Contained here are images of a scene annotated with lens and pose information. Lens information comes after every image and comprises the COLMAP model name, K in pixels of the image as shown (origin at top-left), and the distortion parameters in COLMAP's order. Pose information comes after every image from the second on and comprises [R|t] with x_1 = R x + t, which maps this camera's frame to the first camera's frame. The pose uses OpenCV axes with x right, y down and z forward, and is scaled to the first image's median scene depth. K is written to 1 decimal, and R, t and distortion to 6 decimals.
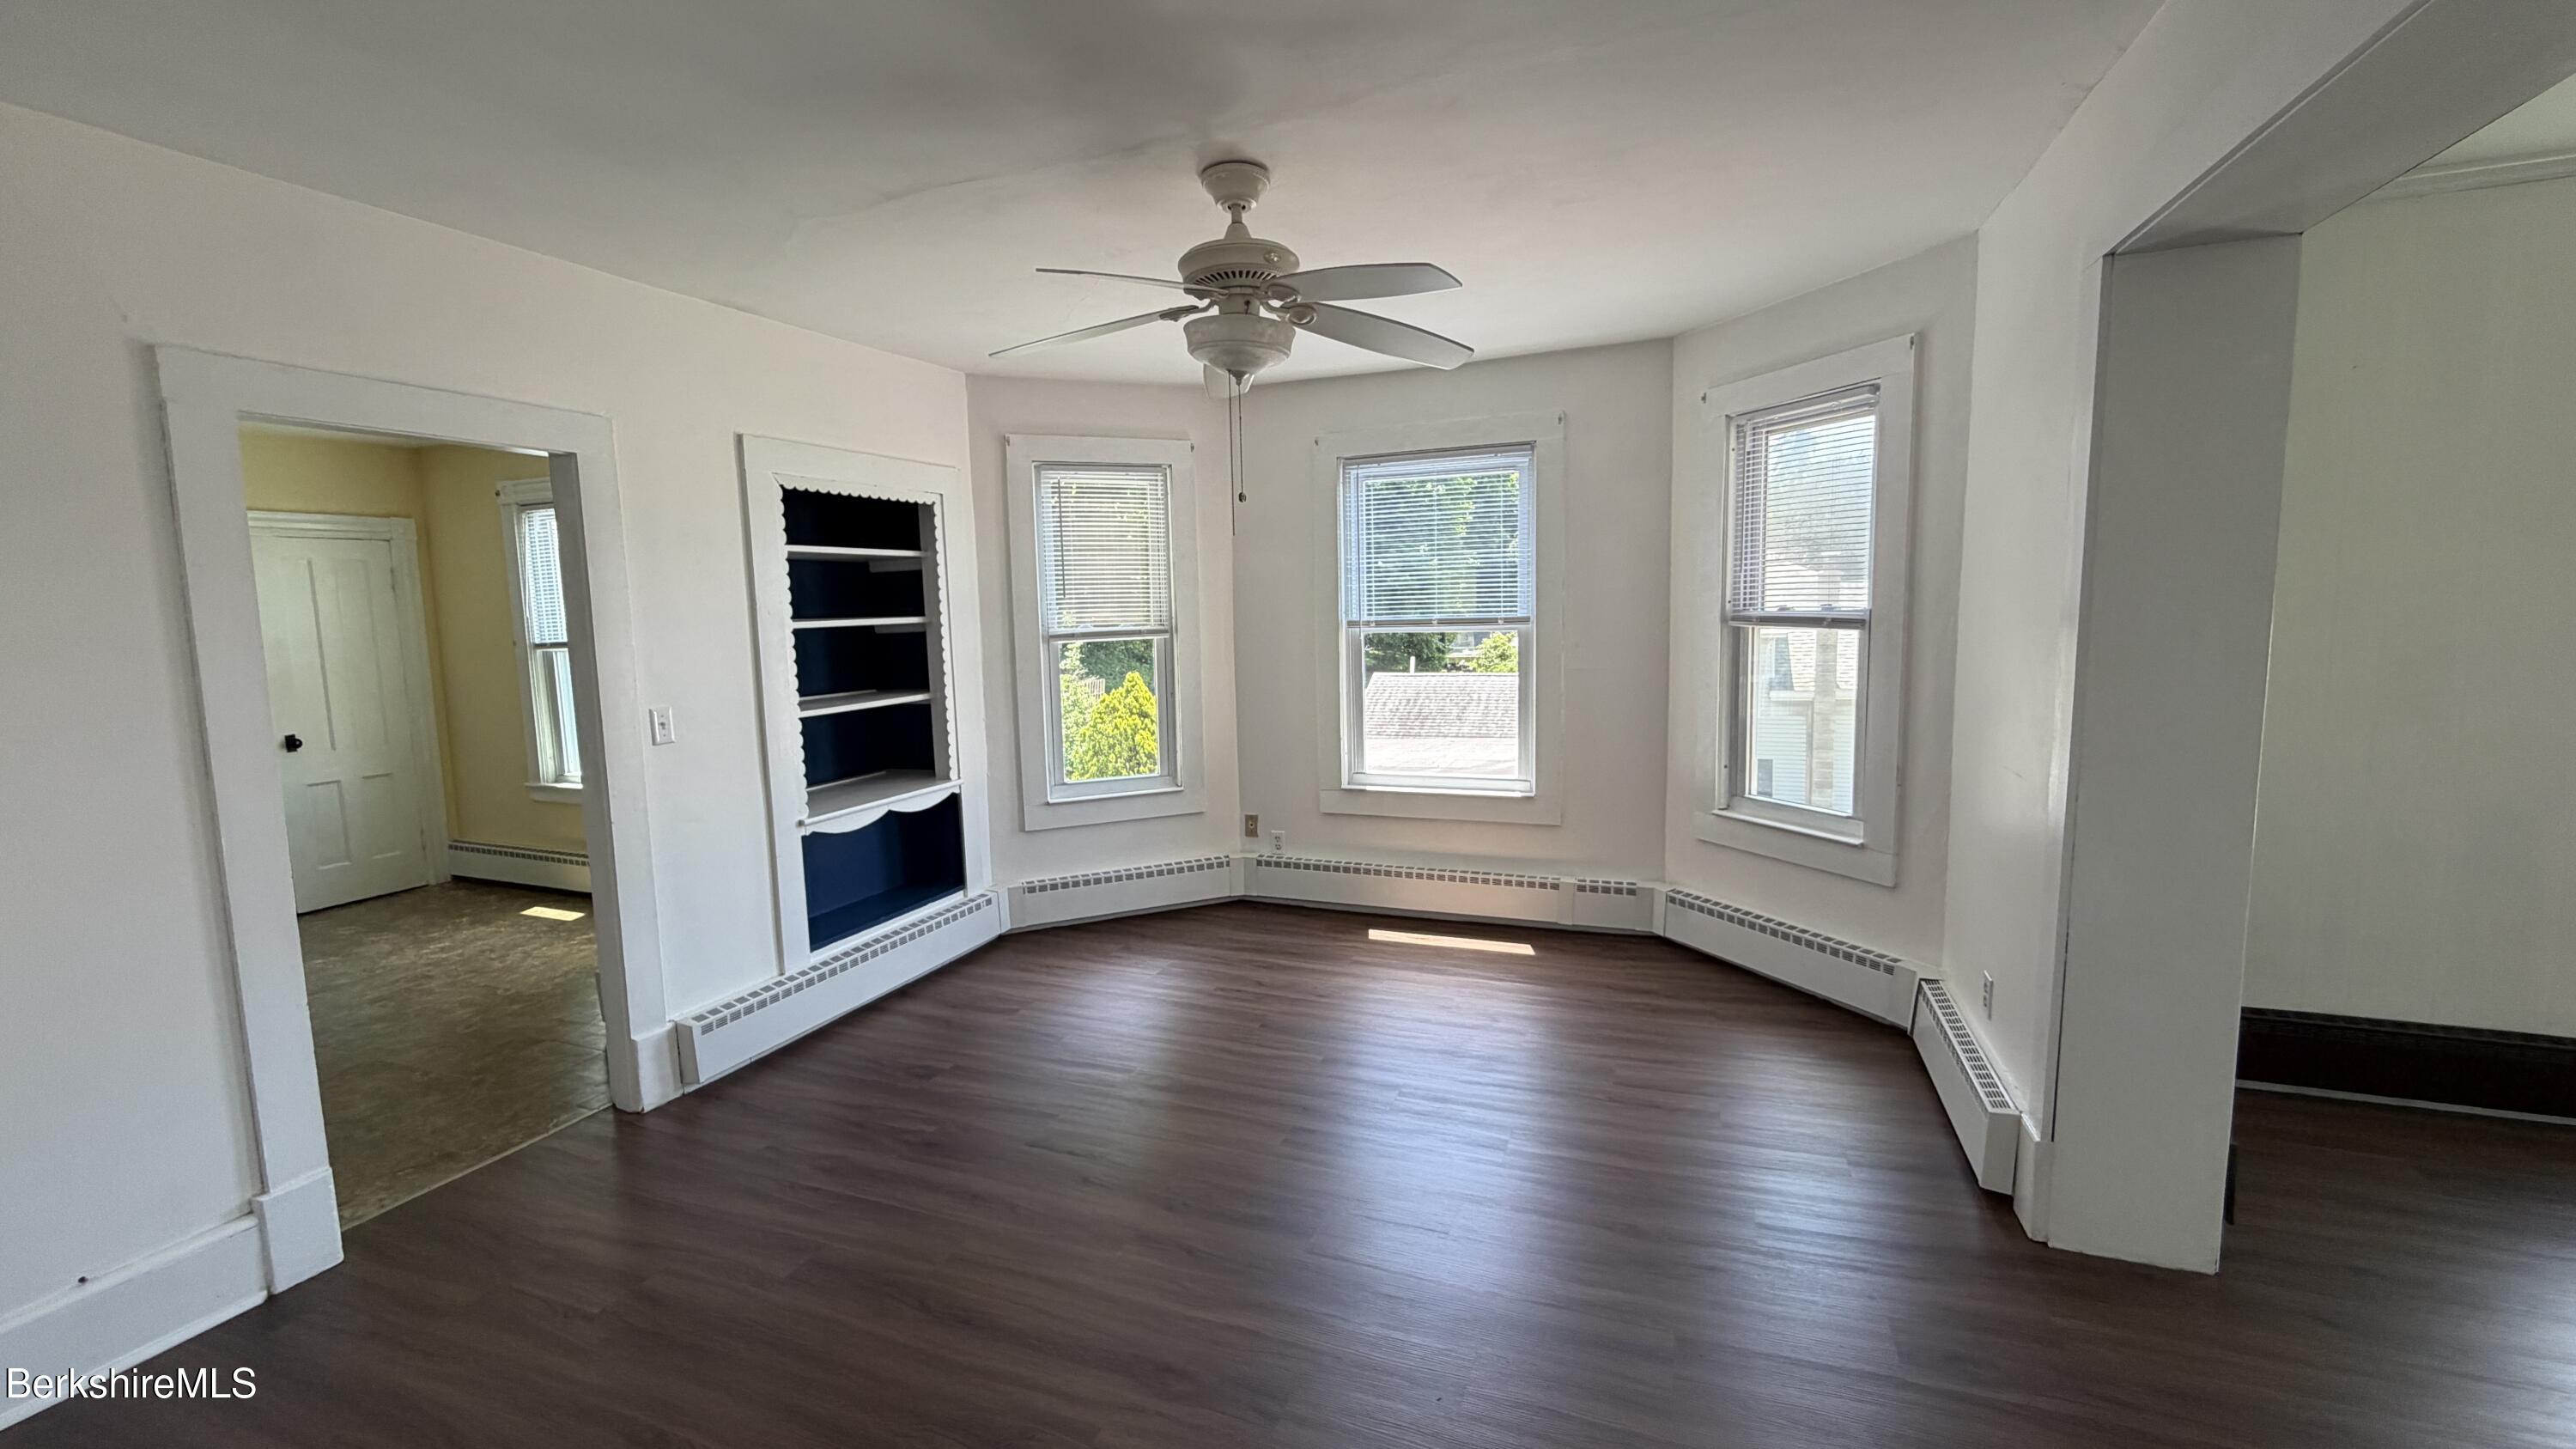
lens RADIAL K [[1023.7, 0, 1279.9], [0, 1023.7, 720.9], [0, 0, 1]] dist [-0.007024, -0.000257]
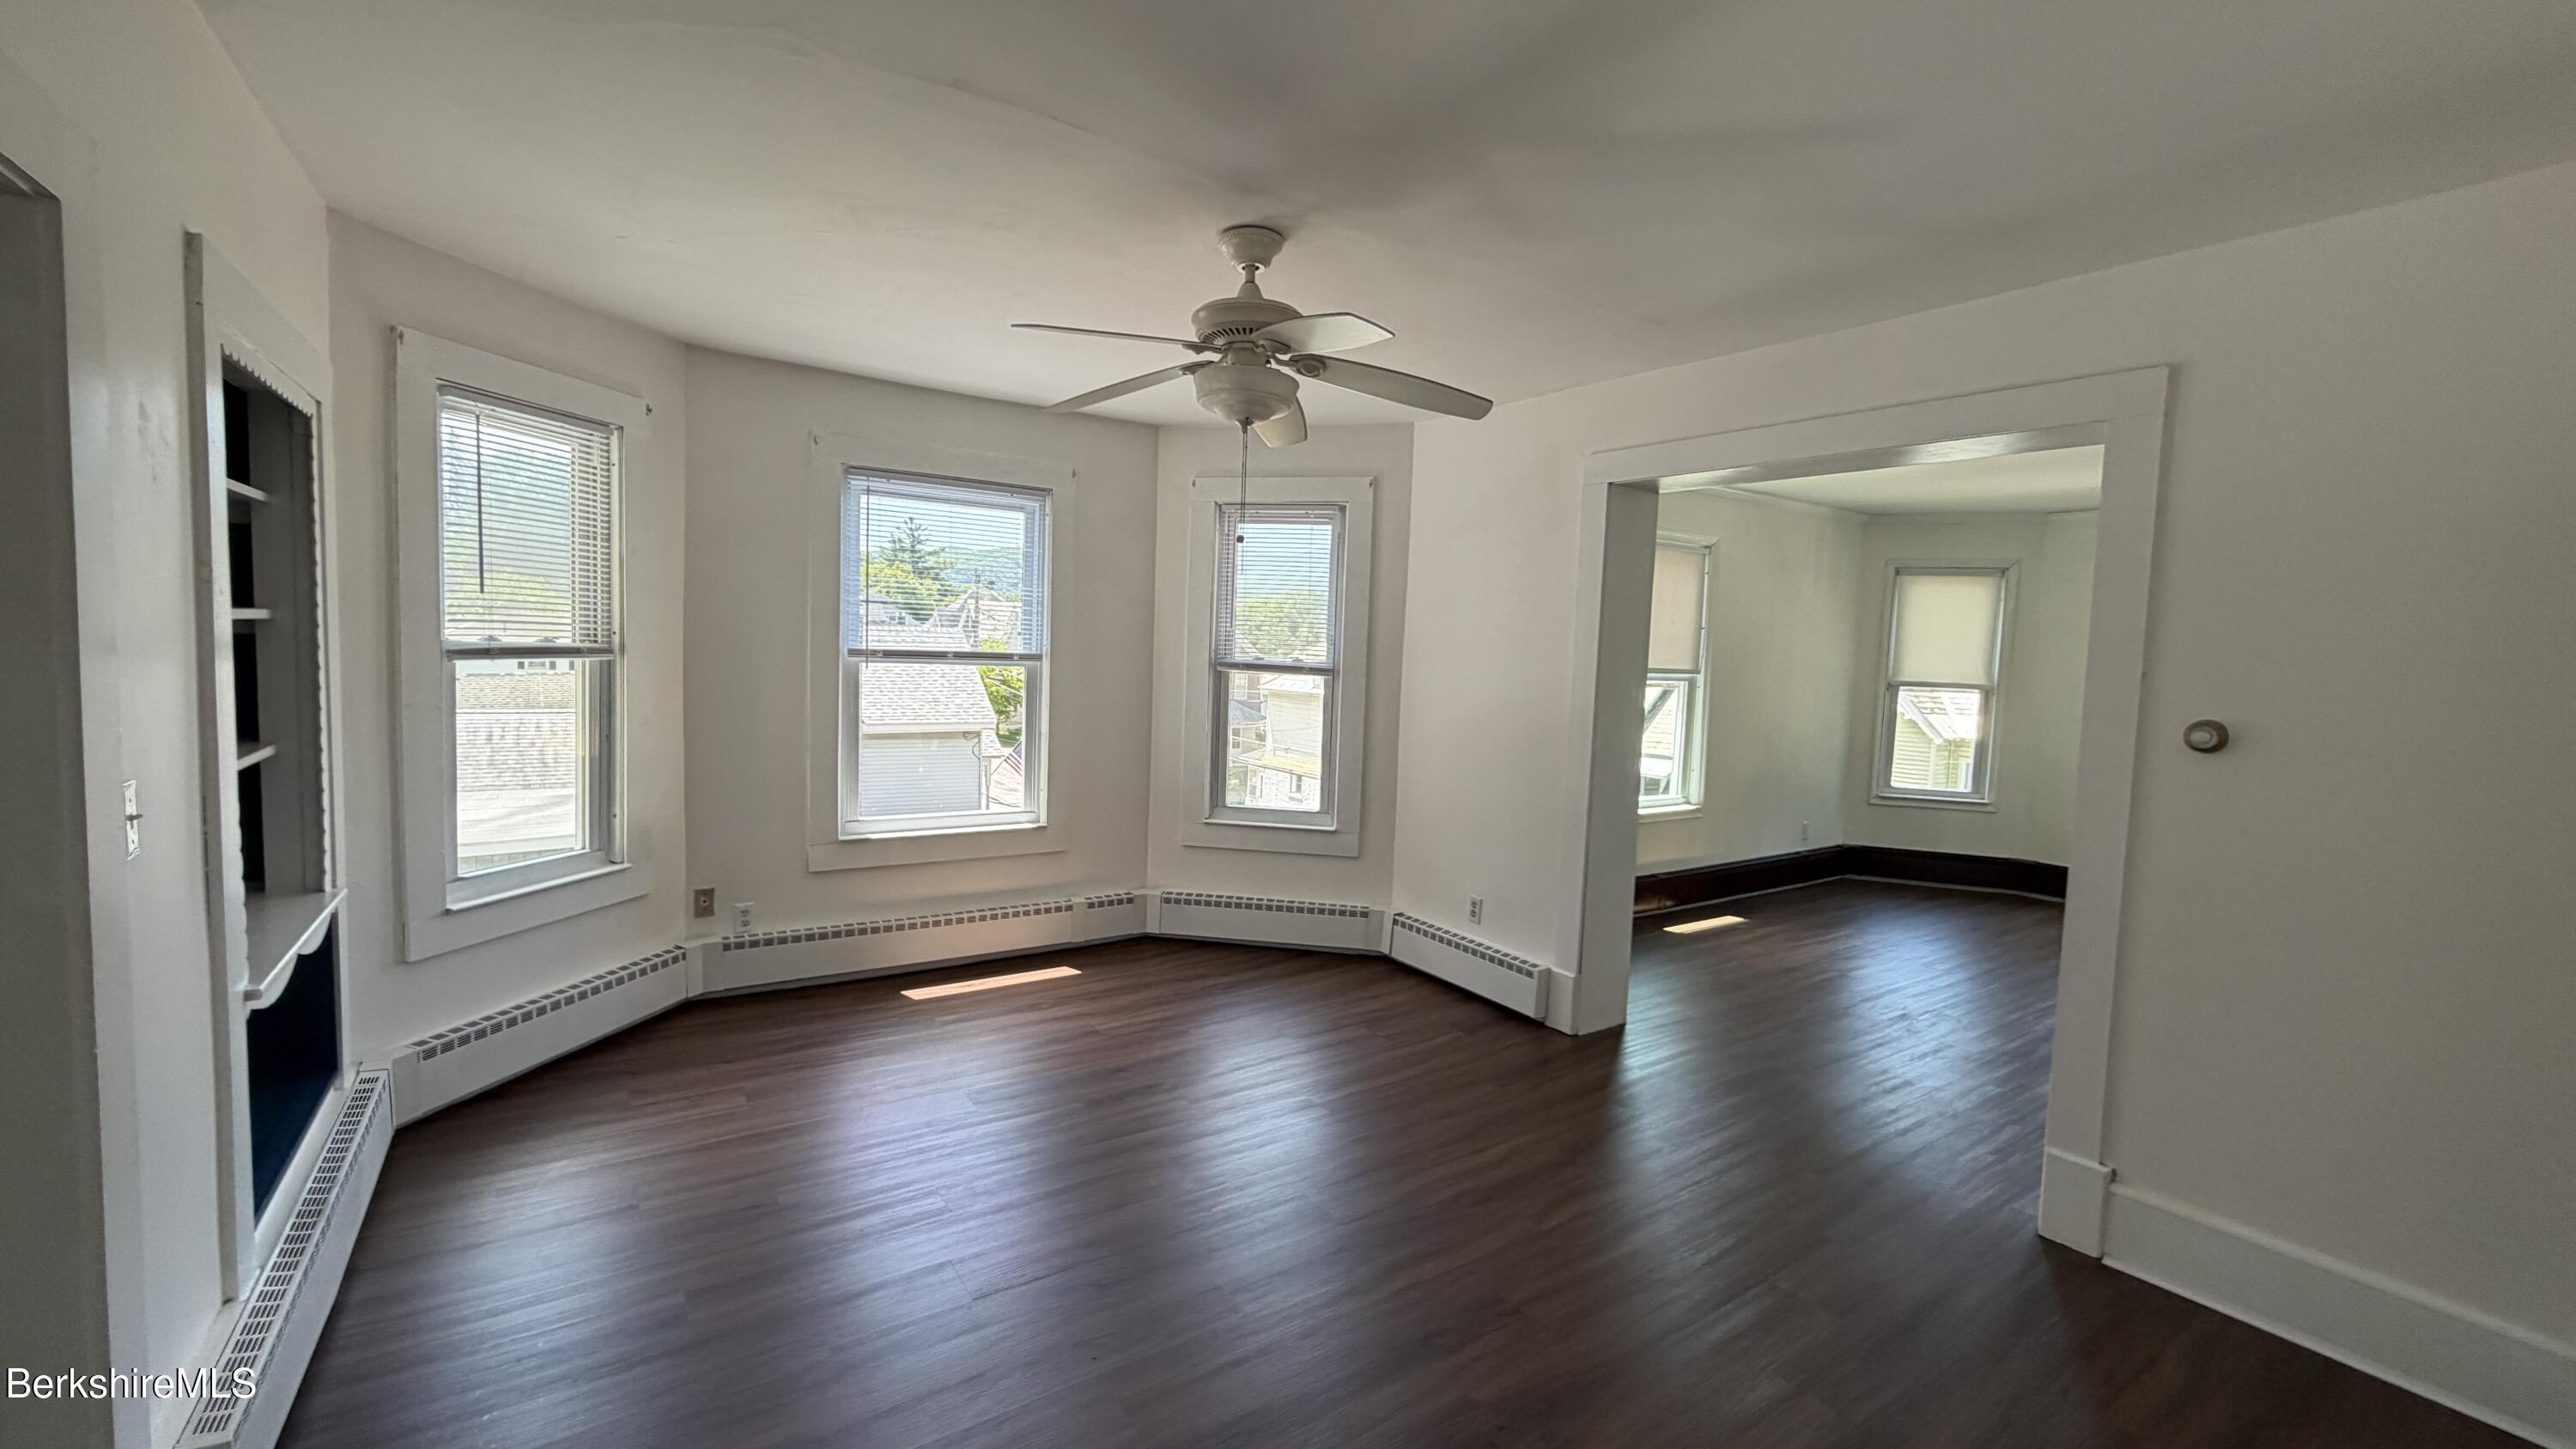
lens RADIAL K [[1023.7, 0, 1281.8], [0, 1023.7, 718.1], [0, 0, 1]] dist [-0.007024, -0.000257]
pose [[0.551289, -0.008954, 0.834266, -0.497007], [0.040822, 0.999034, -0.016253, -0.009168], [-0.833315, 0.043016, 0.551122, 0.221950]]
